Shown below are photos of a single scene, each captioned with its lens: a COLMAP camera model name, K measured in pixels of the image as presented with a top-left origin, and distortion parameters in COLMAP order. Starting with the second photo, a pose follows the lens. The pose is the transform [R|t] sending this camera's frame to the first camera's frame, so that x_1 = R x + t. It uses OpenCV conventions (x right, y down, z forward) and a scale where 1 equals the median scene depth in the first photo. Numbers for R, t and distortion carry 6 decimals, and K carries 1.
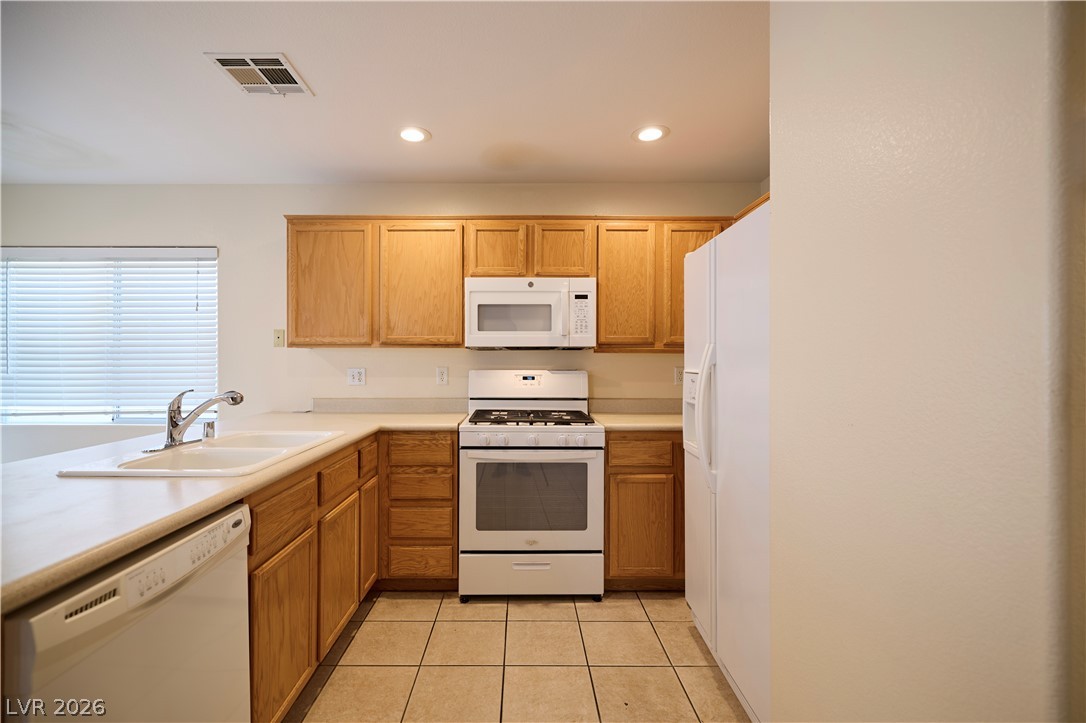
lens RADIAL K [[474.1, 0, 536.5], [0, 474.1, 359.6], [0, 0, 1]] dist [-0.001165, -0.000201]
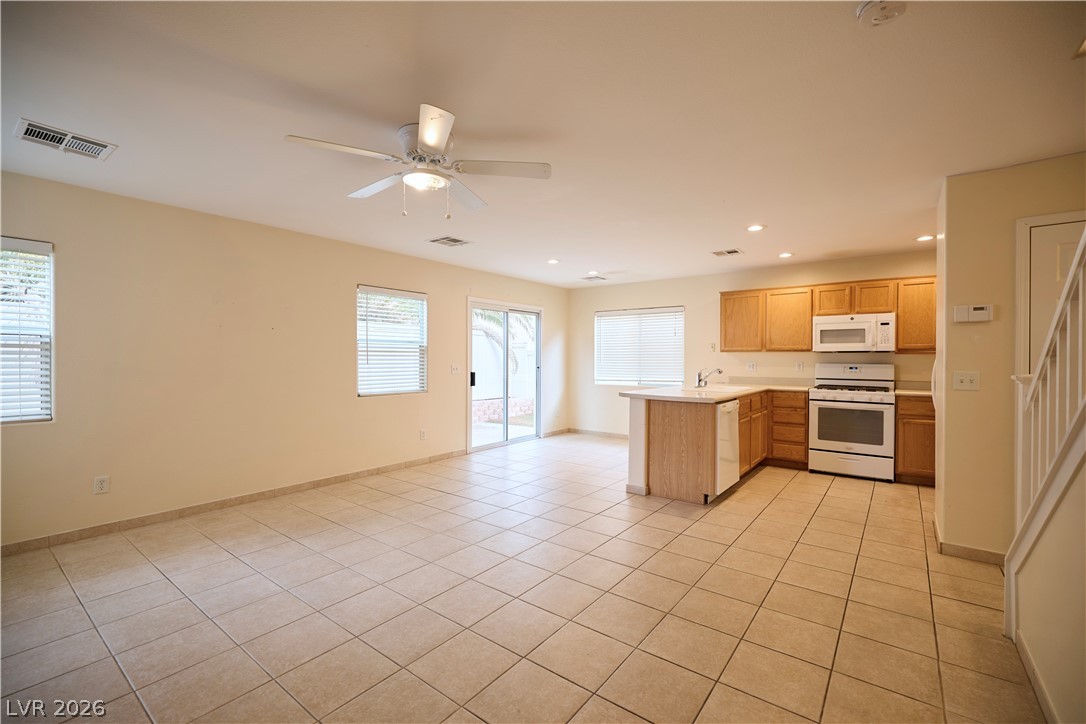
lens RADIAL K [[474.1, 0, 536.5], [0, 474.1, 360.1], [0, 0, 1]] dist [-0.001165, -0.000201]
pose [[0.767307, 0.004048, -0.641267, 0.234822], [0.000028, 0.999980, 0.006346, -0.003650], [0.641280, -0.004887, 0.767292, -1.268145]]
